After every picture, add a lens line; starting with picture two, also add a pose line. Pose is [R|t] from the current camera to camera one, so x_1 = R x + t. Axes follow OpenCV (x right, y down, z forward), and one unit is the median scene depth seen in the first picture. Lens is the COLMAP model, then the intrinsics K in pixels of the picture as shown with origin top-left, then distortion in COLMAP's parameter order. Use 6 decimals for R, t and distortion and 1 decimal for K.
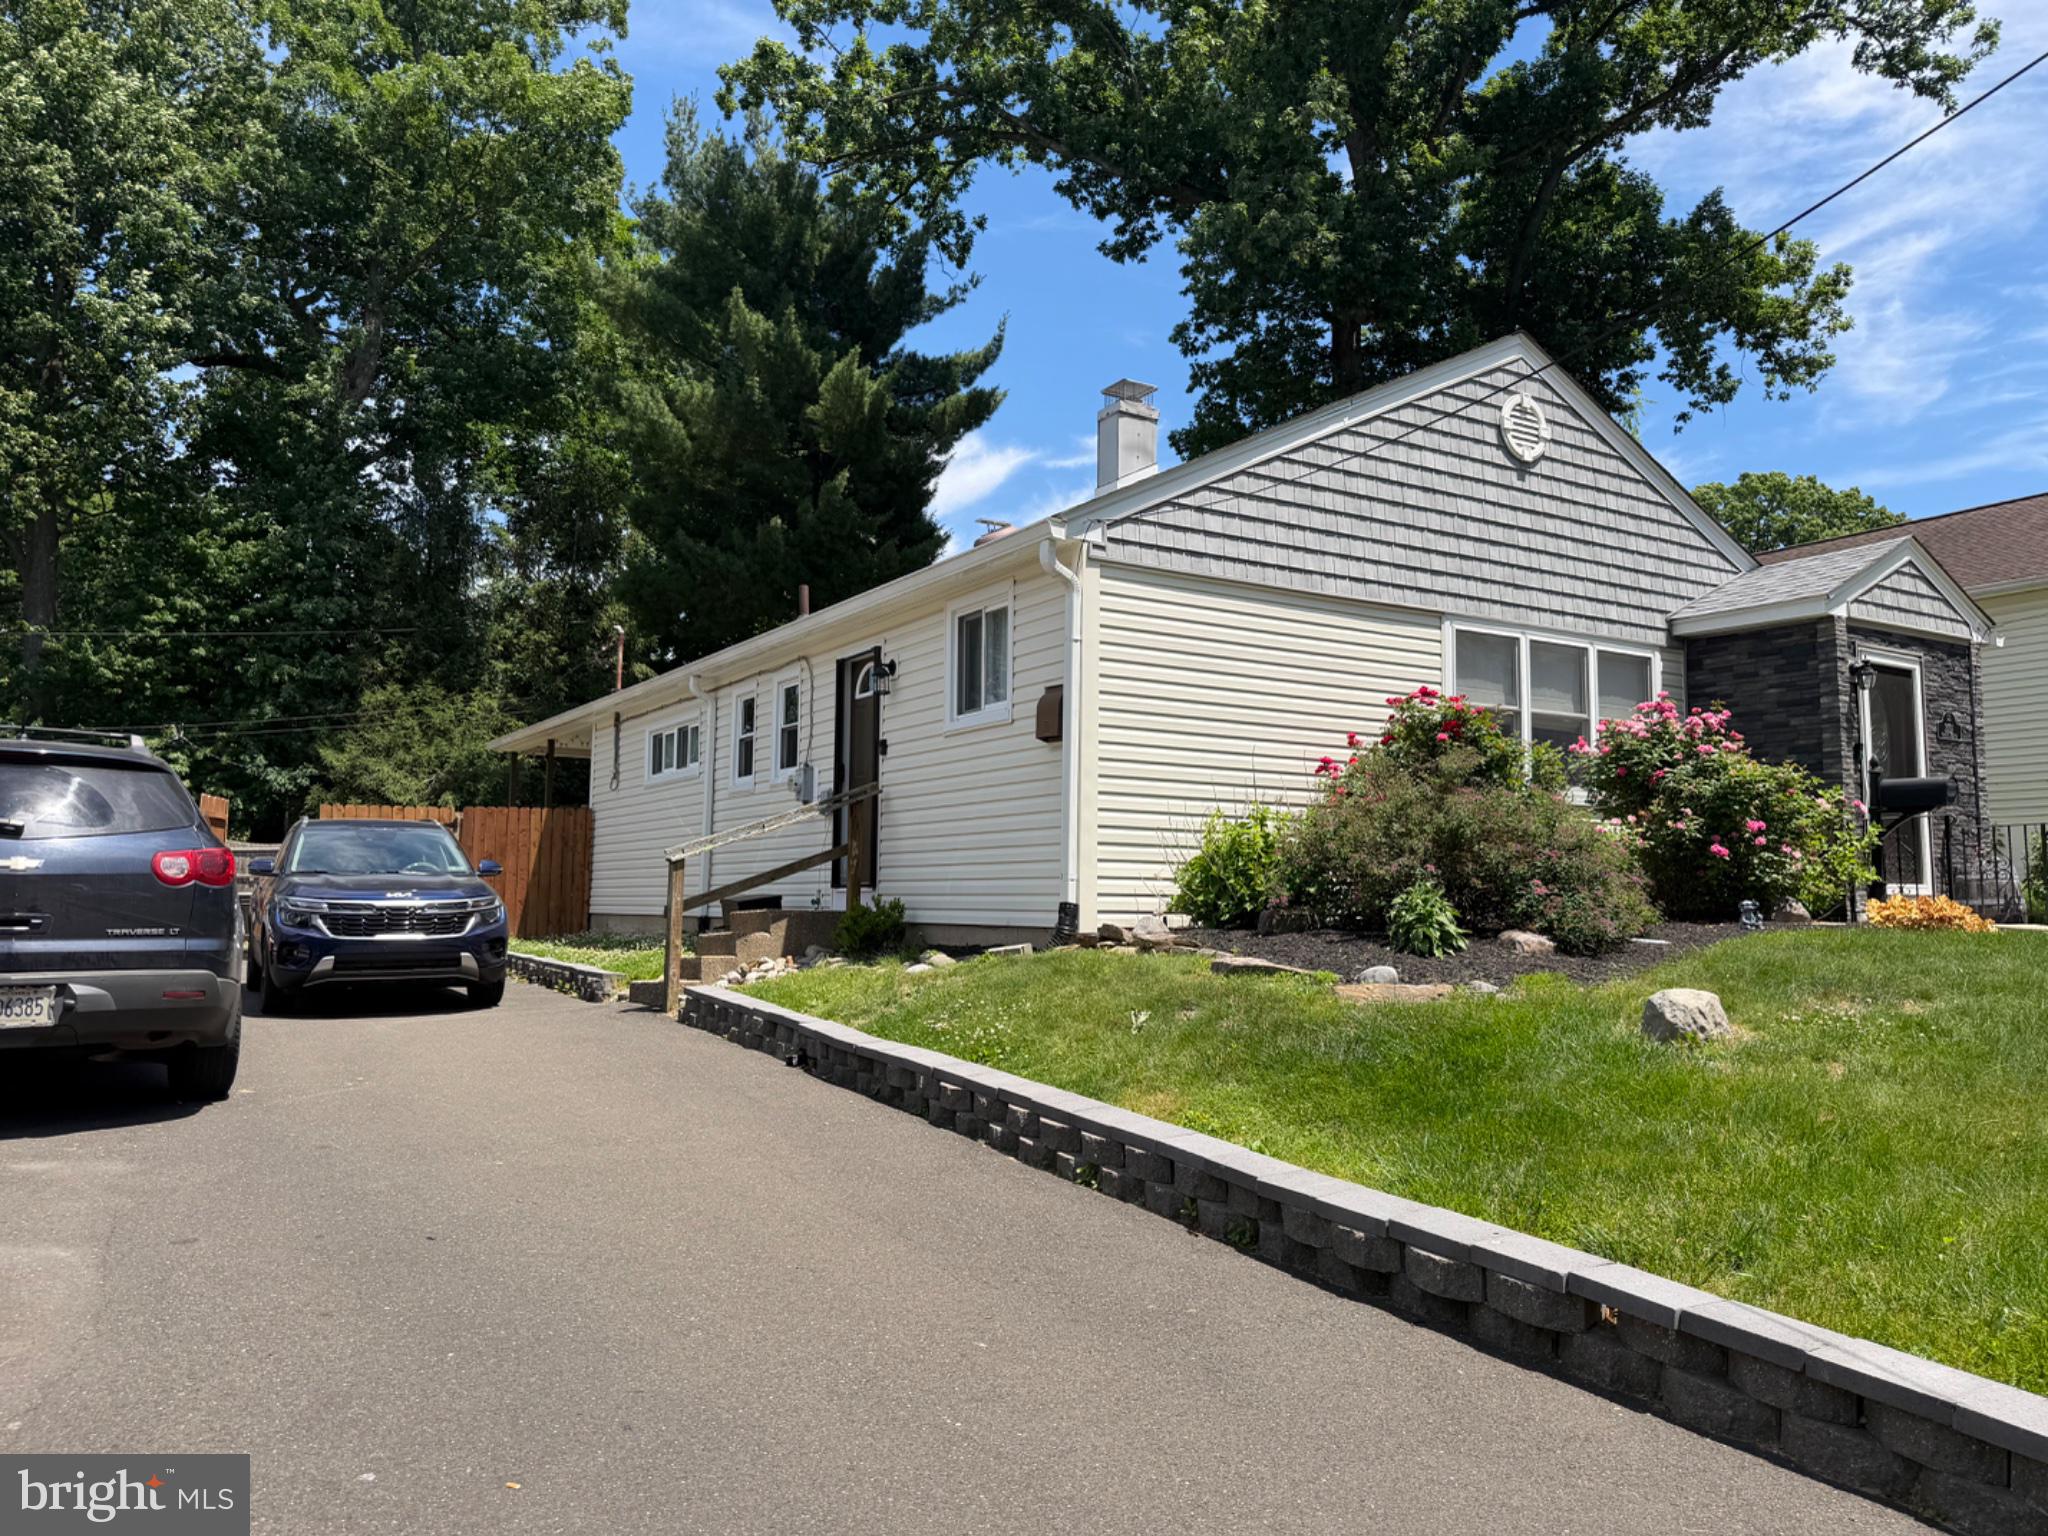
lens RADIAL K [[1451.3, 0, 1001.4], [0, 1451.3, 765.1], [0, 0, 1]] dist [0.067106, -0.078167]
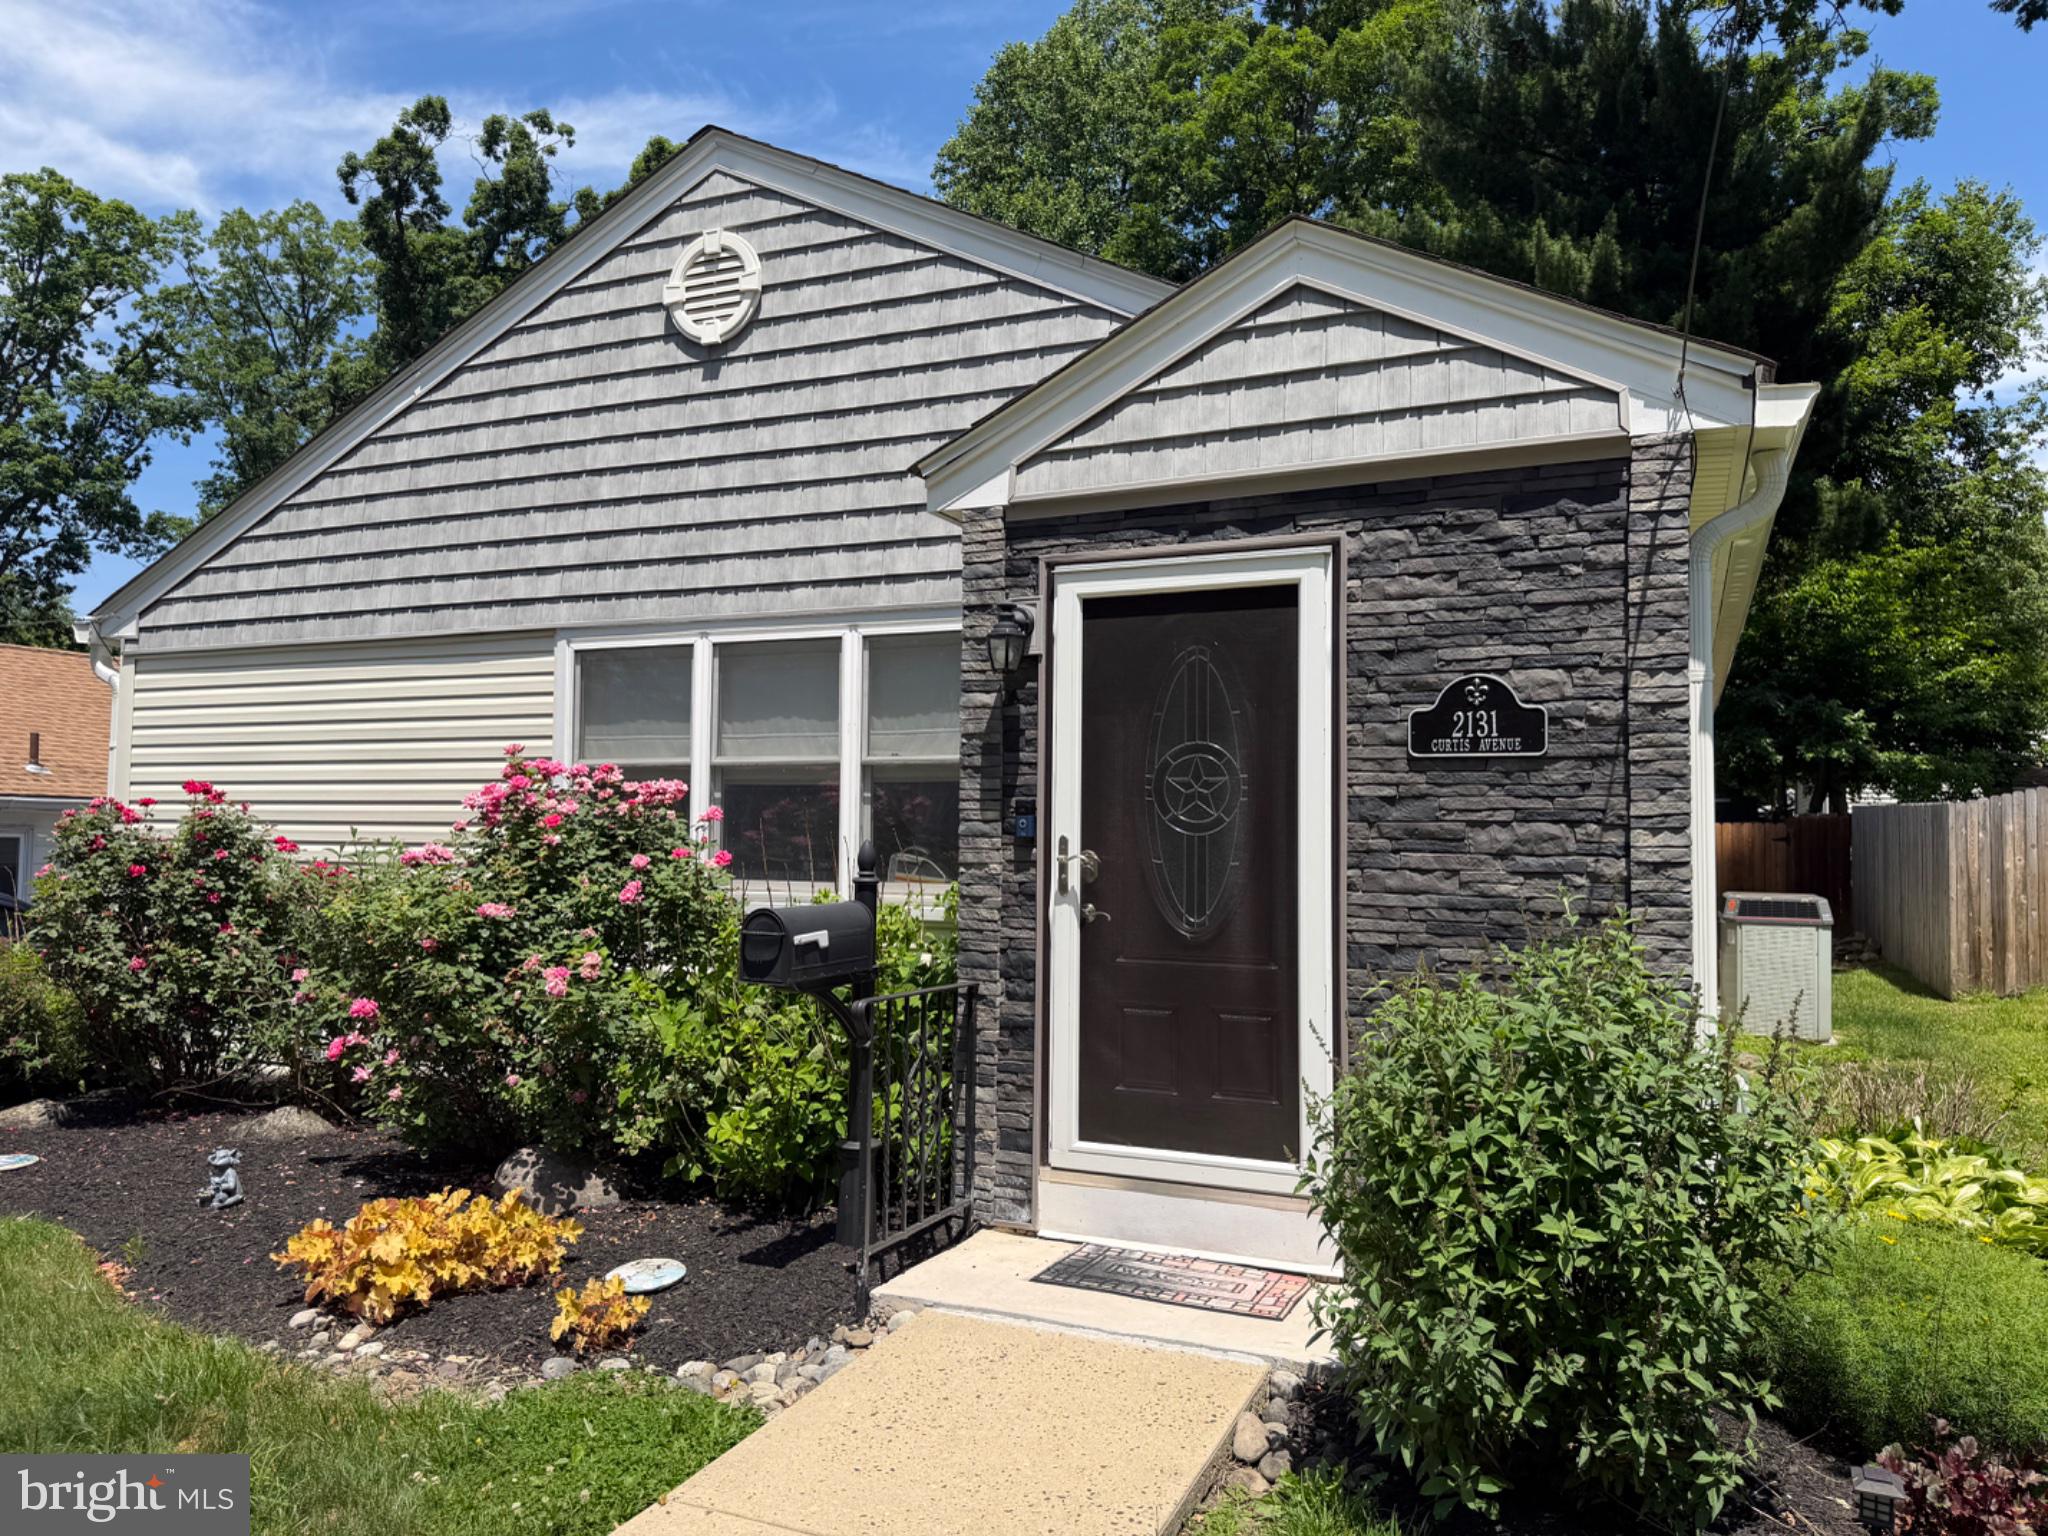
lens RADIAL K [[1451.3, 0, 1019.8], [0, 1451.3, 778.2], [0, 0, 1]] dist [0.067106, -0.078167]
pose [[0.568038, -0.039644, -0.822047, 0.928664], [0.070243, 0.997530, 0.000431, -0.021623], [0.819999, -0.057988, 0.569419, 0.762358]]
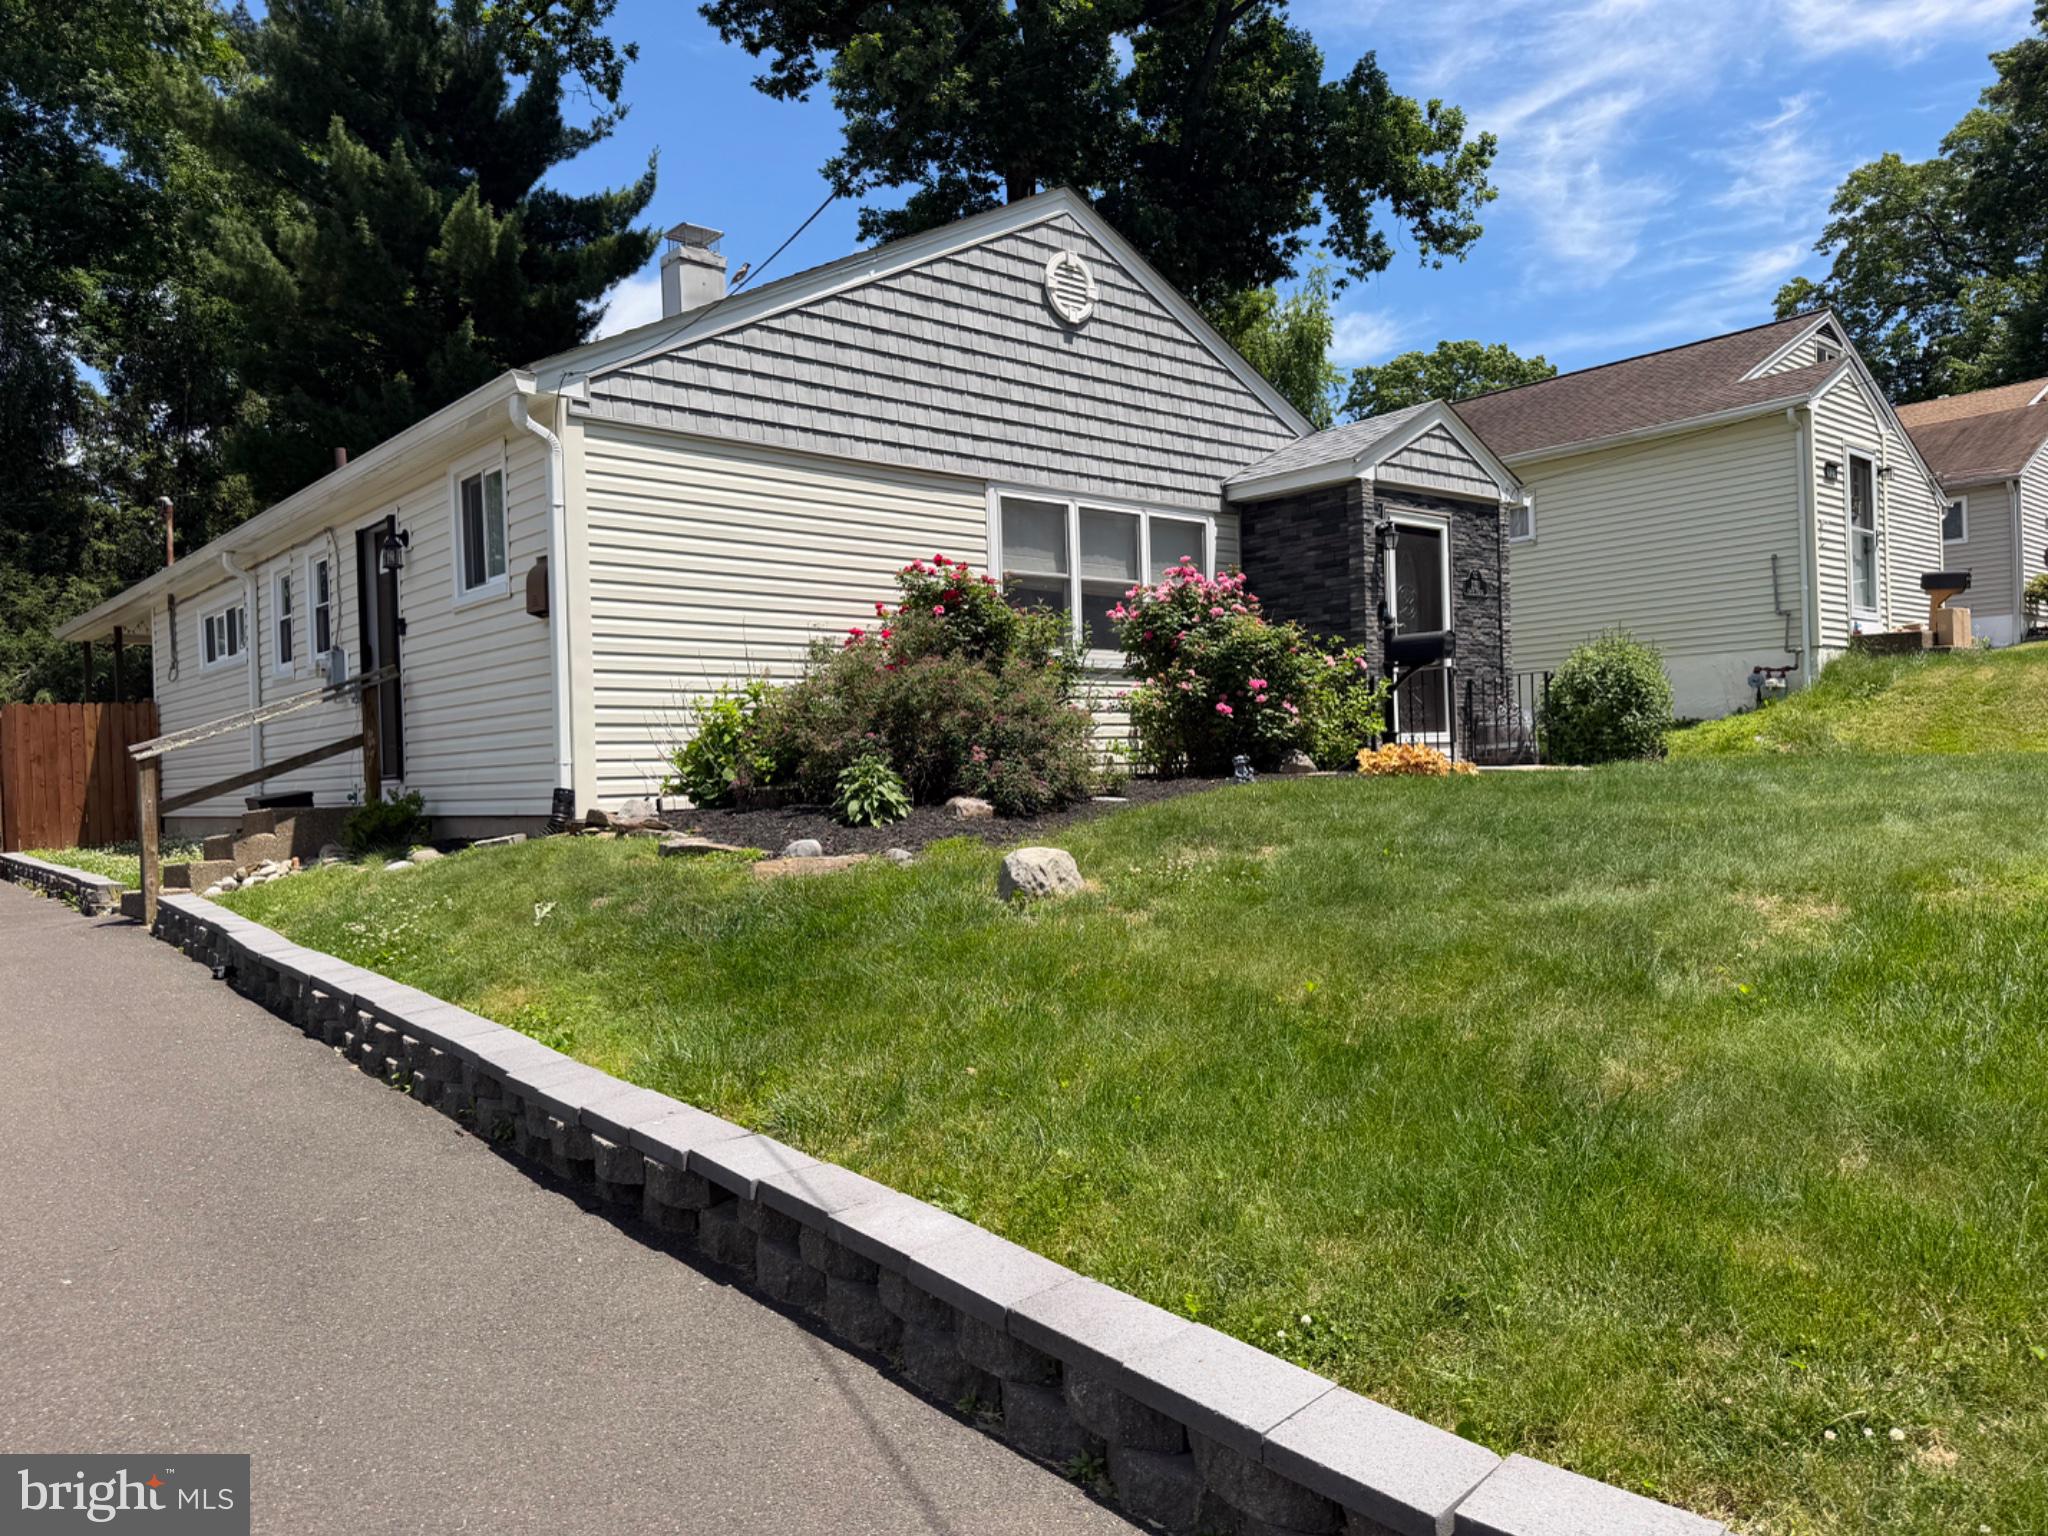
lens RADIAL K [[1451.3, 0, 1025.6], [0, 1451.3, 787.4], [0, 0, 1]] dist [0.067106, -0.078167]
pose [[0.982979, -0.044063, 0.178357, 0.138226], [0.025728, 0.994262, 0.103835, 0.002224], [-0.181908, -0.097478, 0.978472, 0.007077]]
